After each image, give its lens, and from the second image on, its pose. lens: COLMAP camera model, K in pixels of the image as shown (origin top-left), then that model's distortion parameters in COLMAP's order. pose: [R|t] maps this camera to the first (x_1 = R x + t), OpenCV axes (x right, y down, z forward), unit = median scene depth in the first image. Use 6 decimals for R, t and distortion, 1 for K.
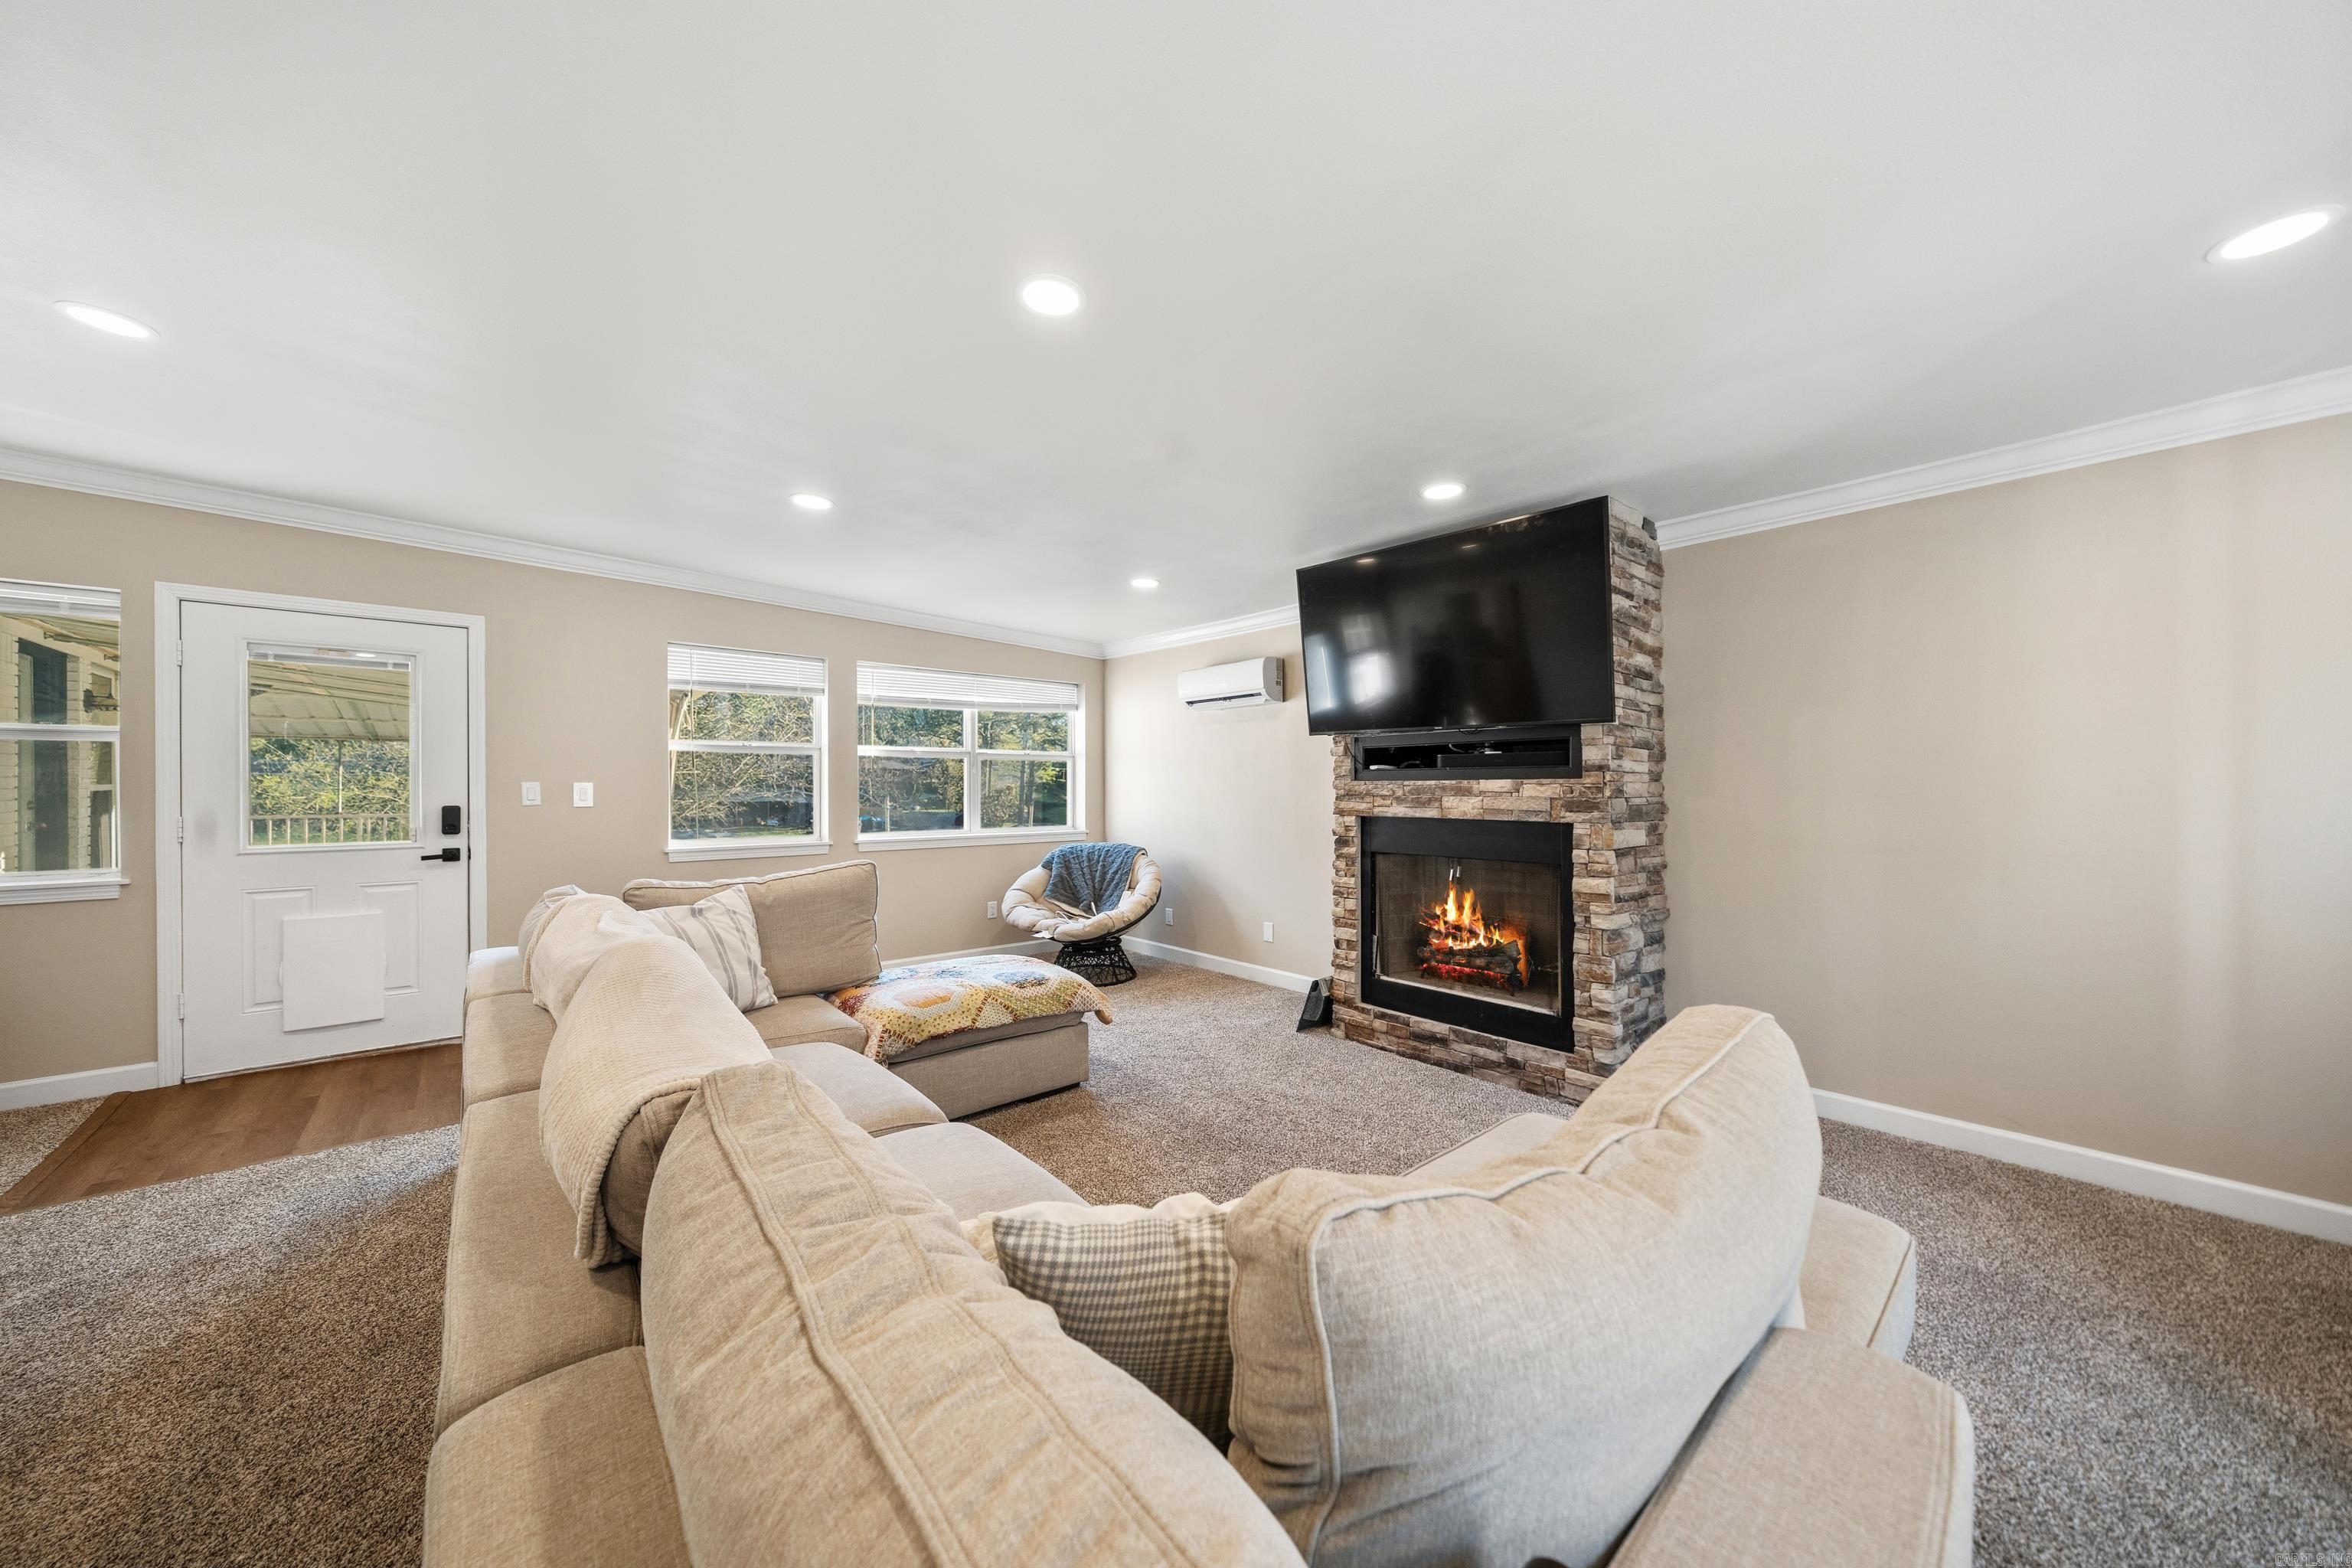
lens RADIAL K [[800.2, 0, 1184.2], [0, 800.2, 792.2], [0, 0, 1]] dist [-0.000500, -0.000038]
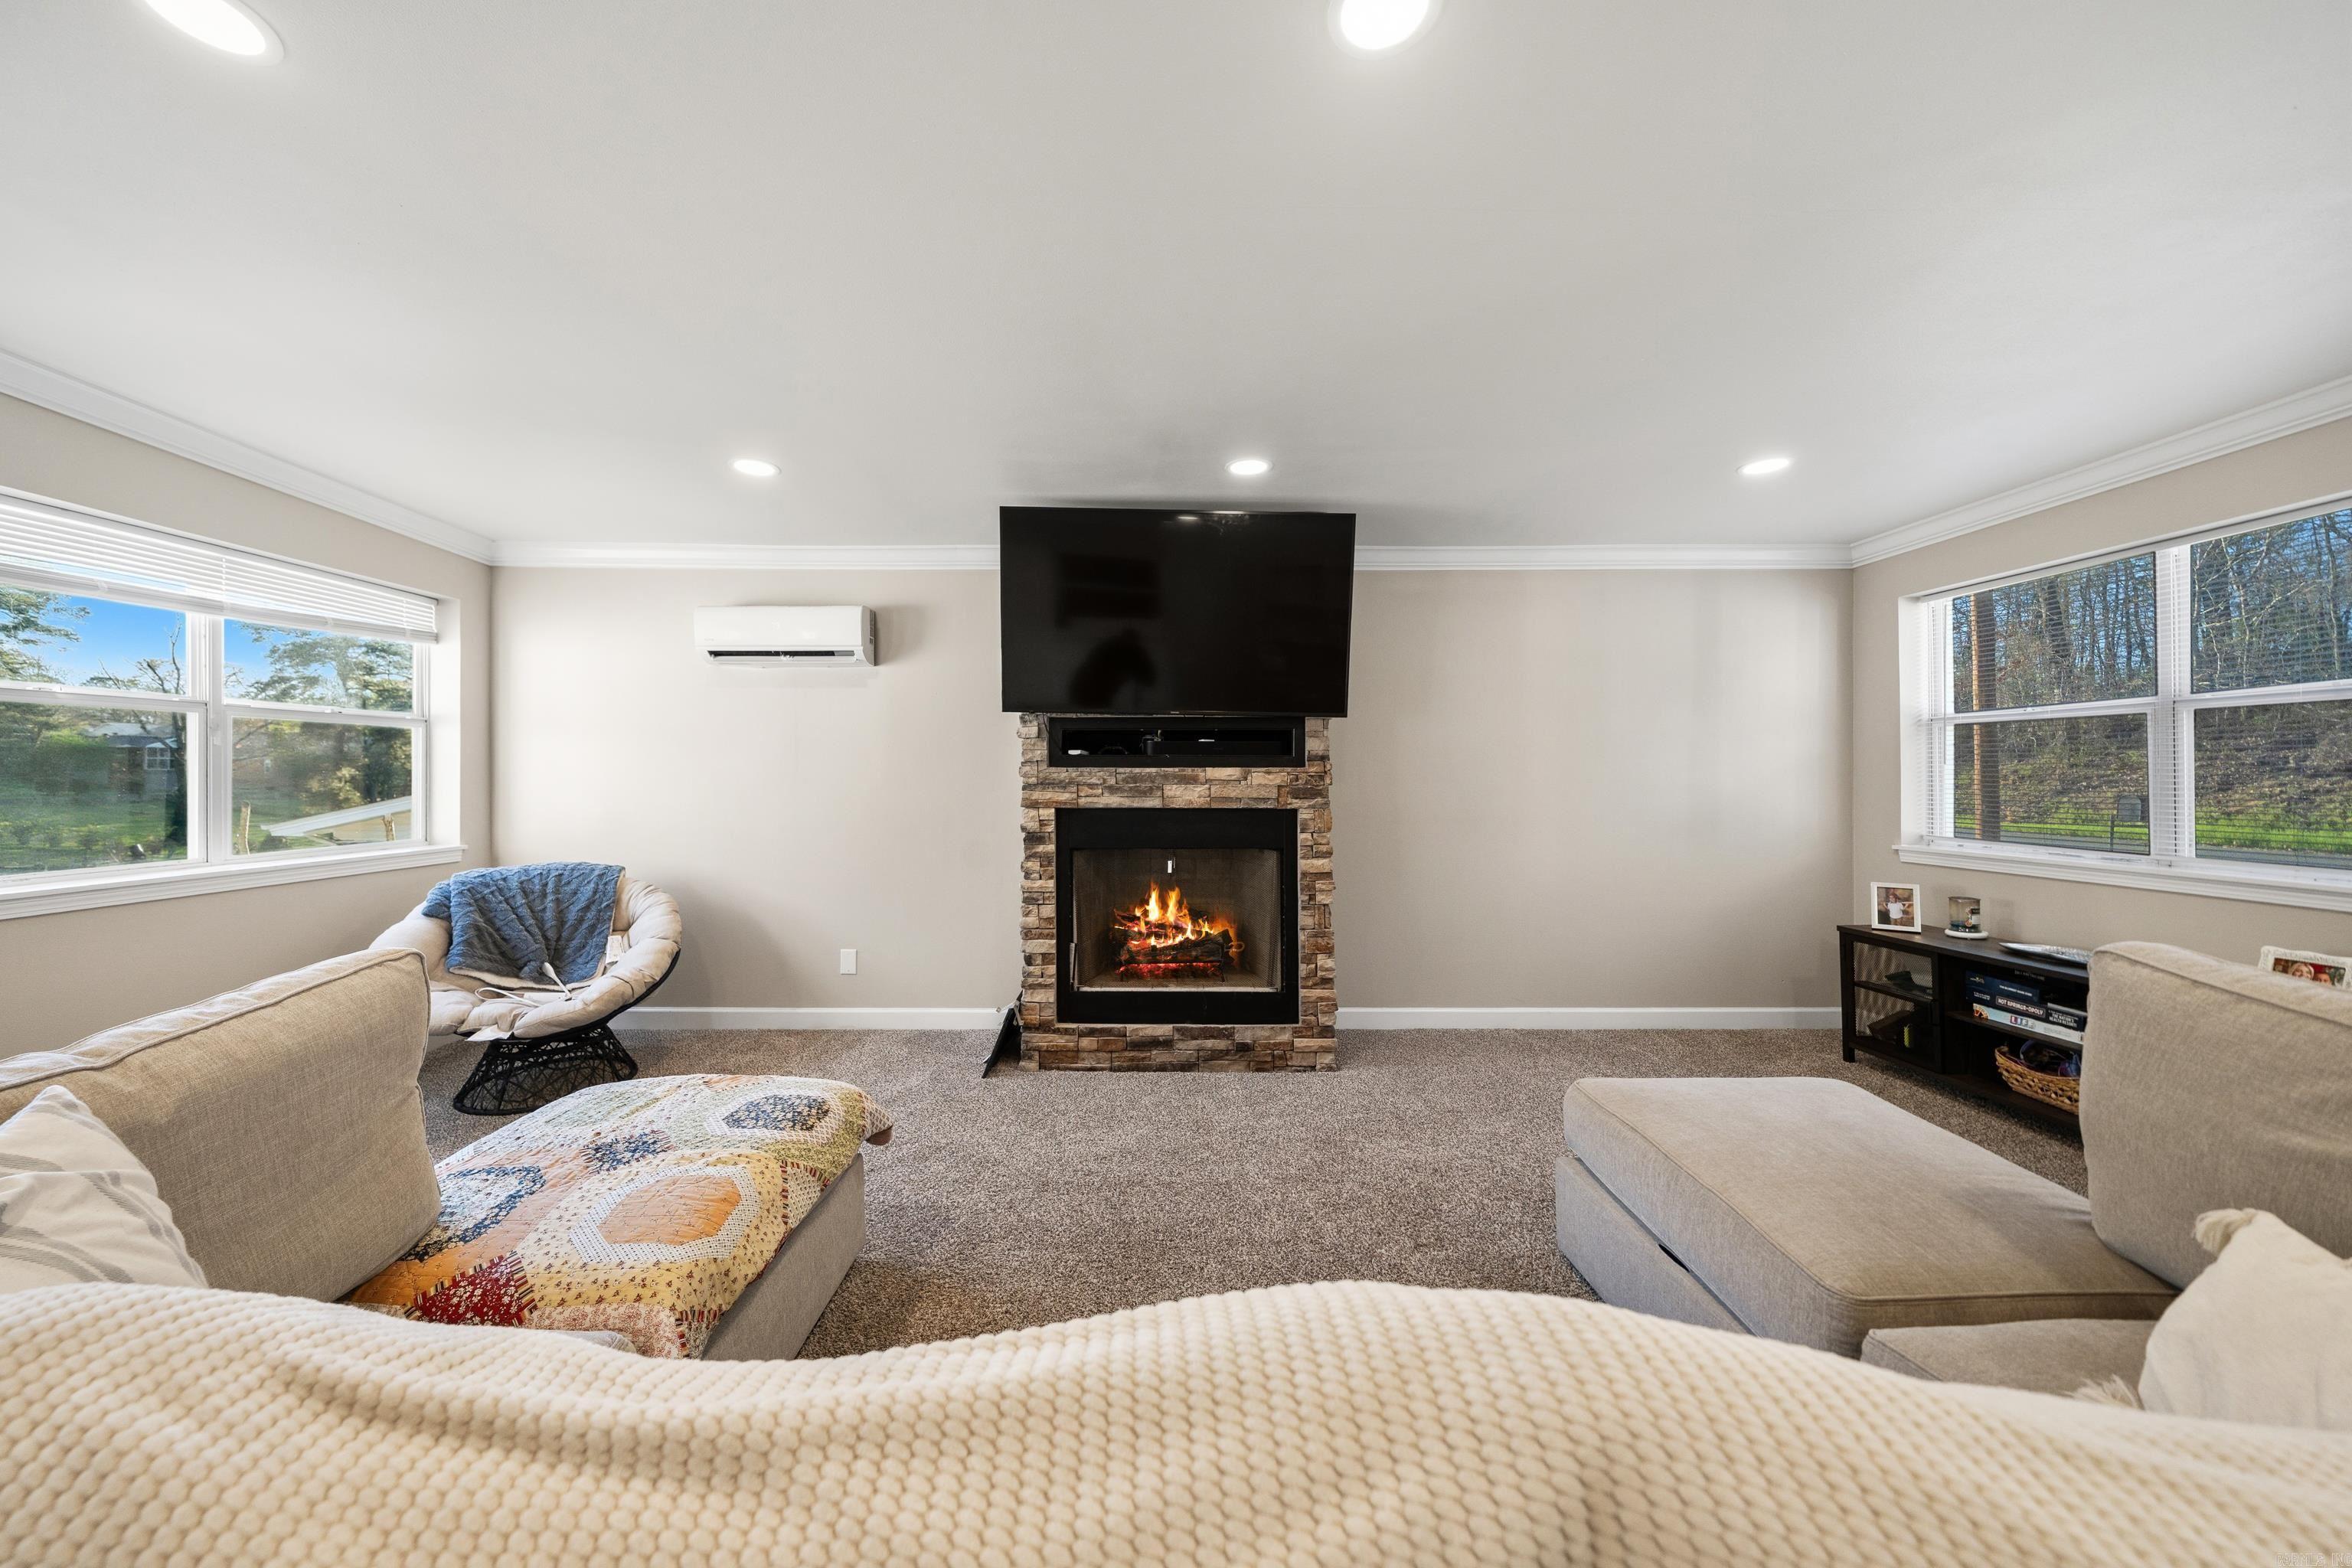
lens RADIAL K [[809.9, 0, 1154.2], [0, 809.9, 771.9], [0, 0, 1]] dist [0.000202, -0.000094]
pose [[0.668037, 0.002081, 0.744125, -0.378562], [0.002382, 0.999985, -0.004934, -0.005027], [-0.744124, 0.005069, 0.668022, 0.348738]]
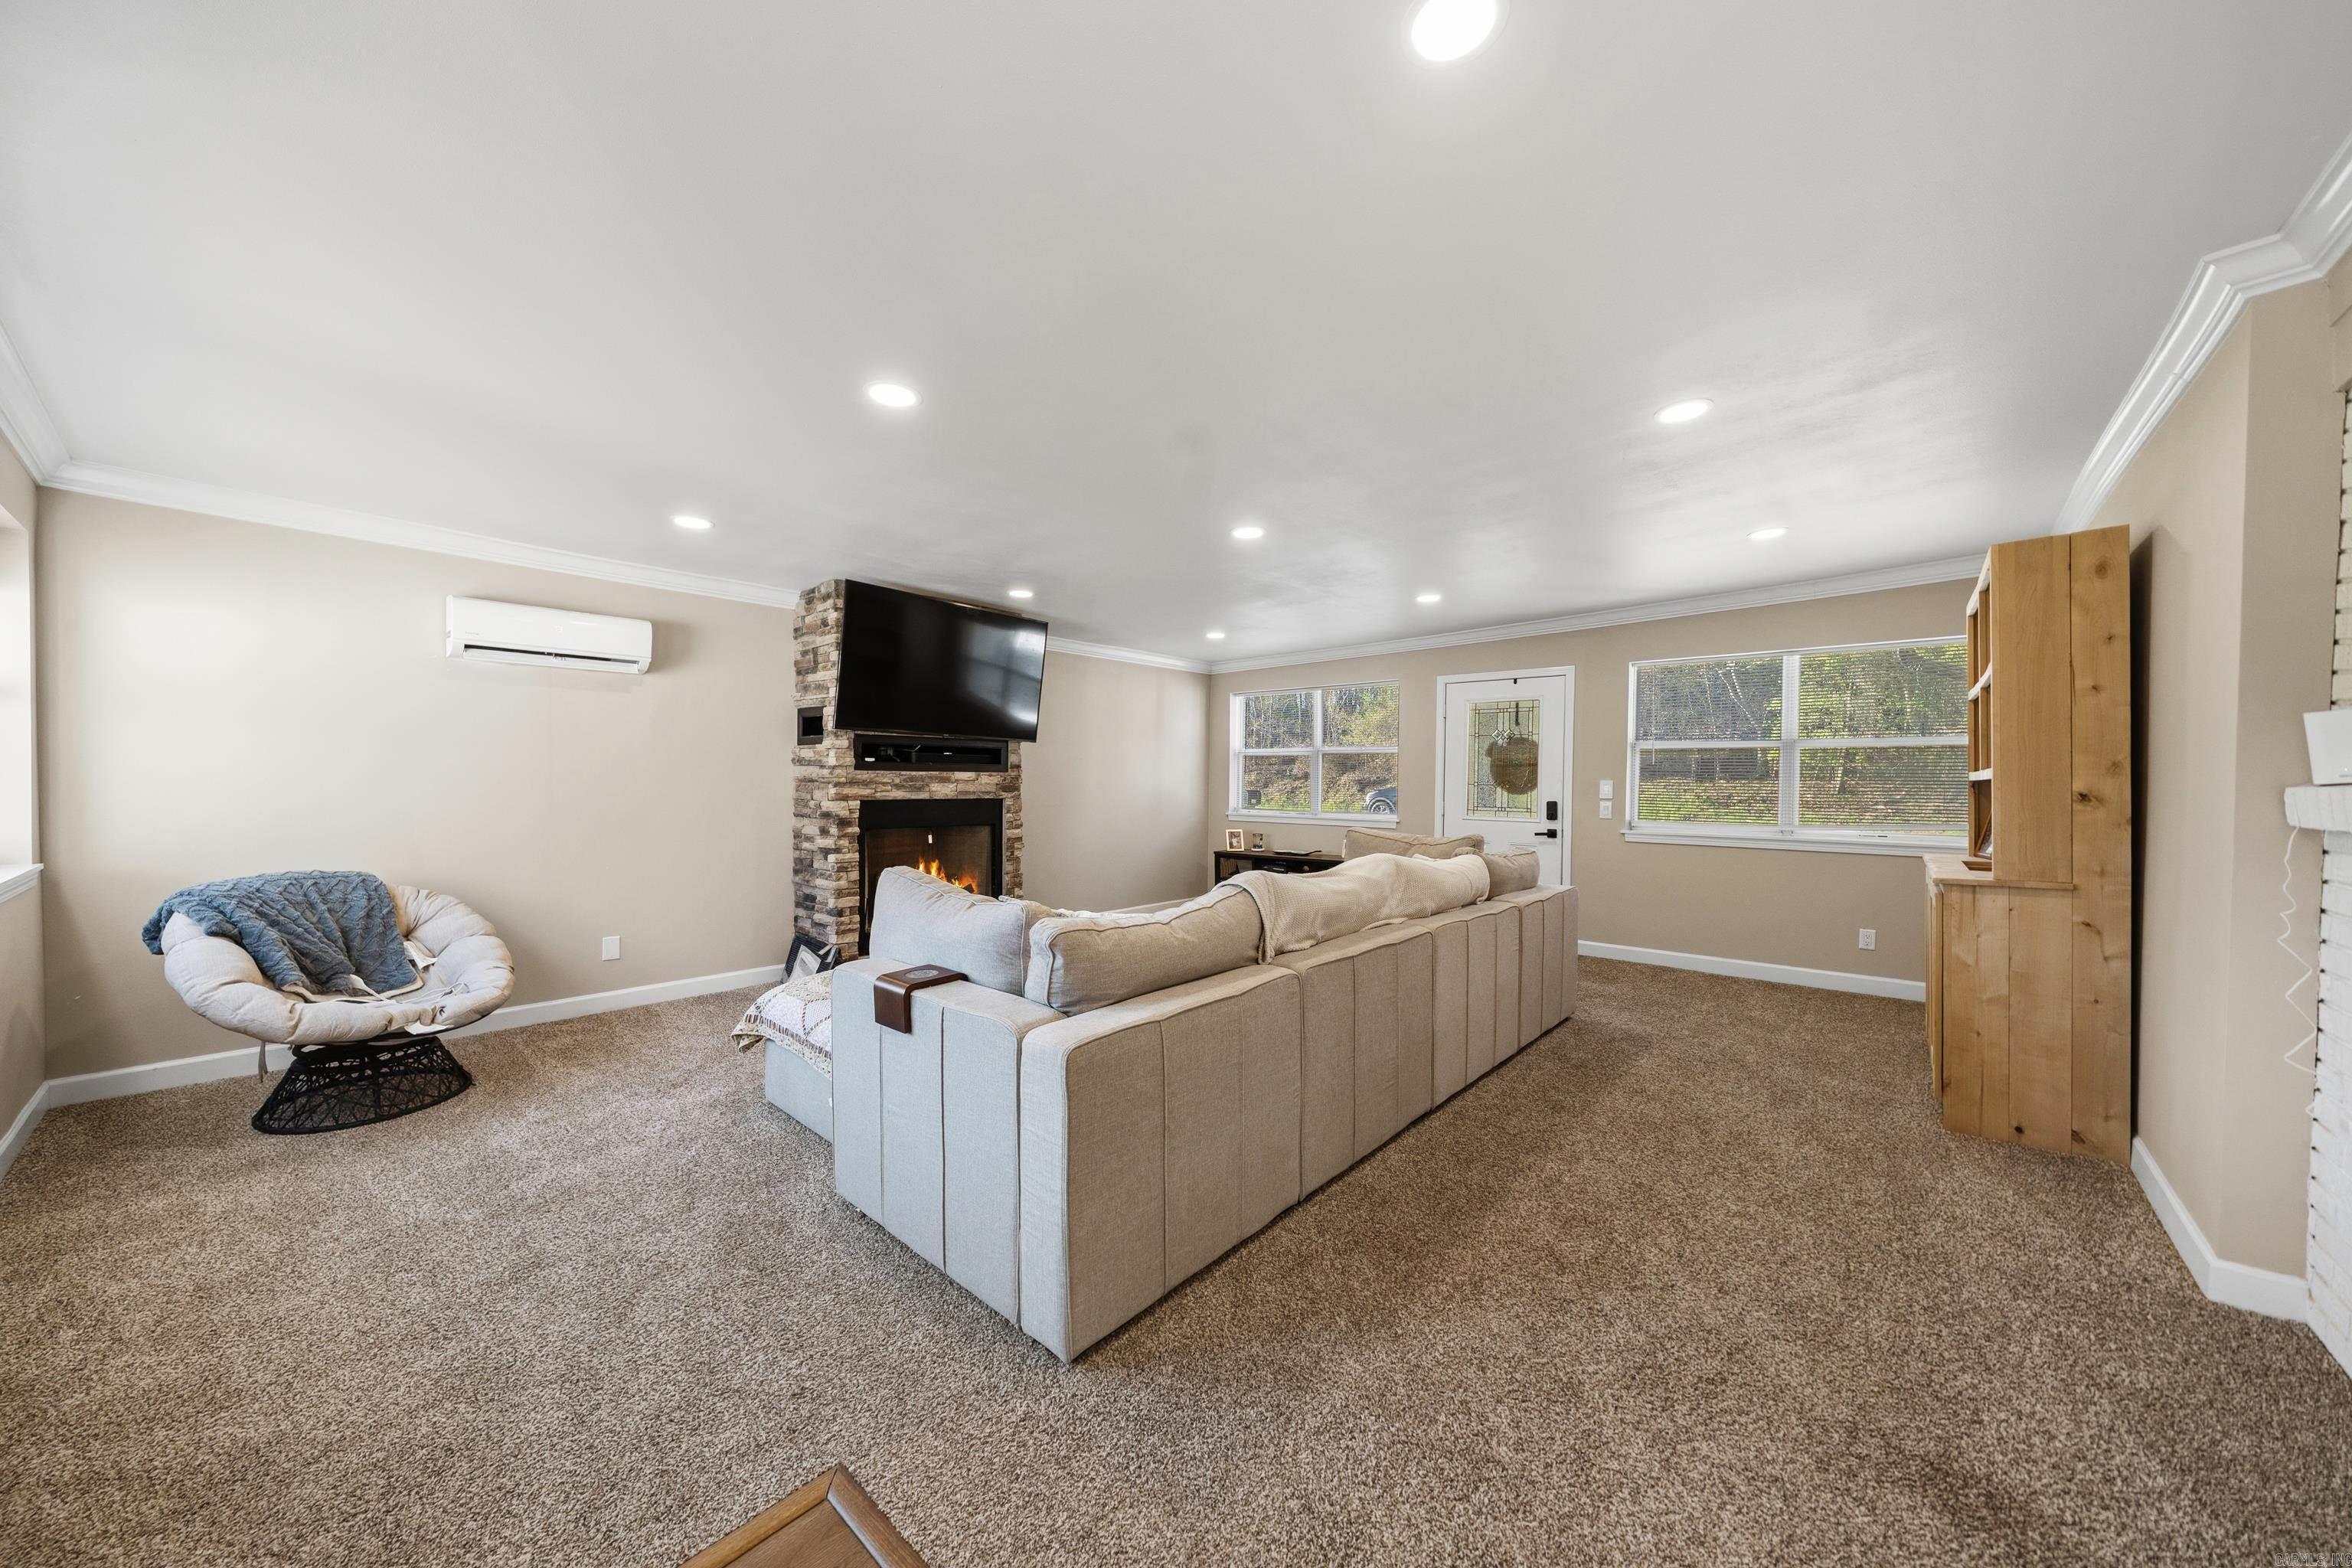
lens RADIAL K [[824.7, 0, 1176.0], [0, 824.7, 784.0], [0, 0, 1]] dist [-0.000034, -0.000017]
pose [[-0.109677, -0.008490, 0.993931, -1.093313], [-0.004451, 0.999958, 0.008050, -0.006552], [-0.993957, -0.003542, -0.109710, 0.693818]]
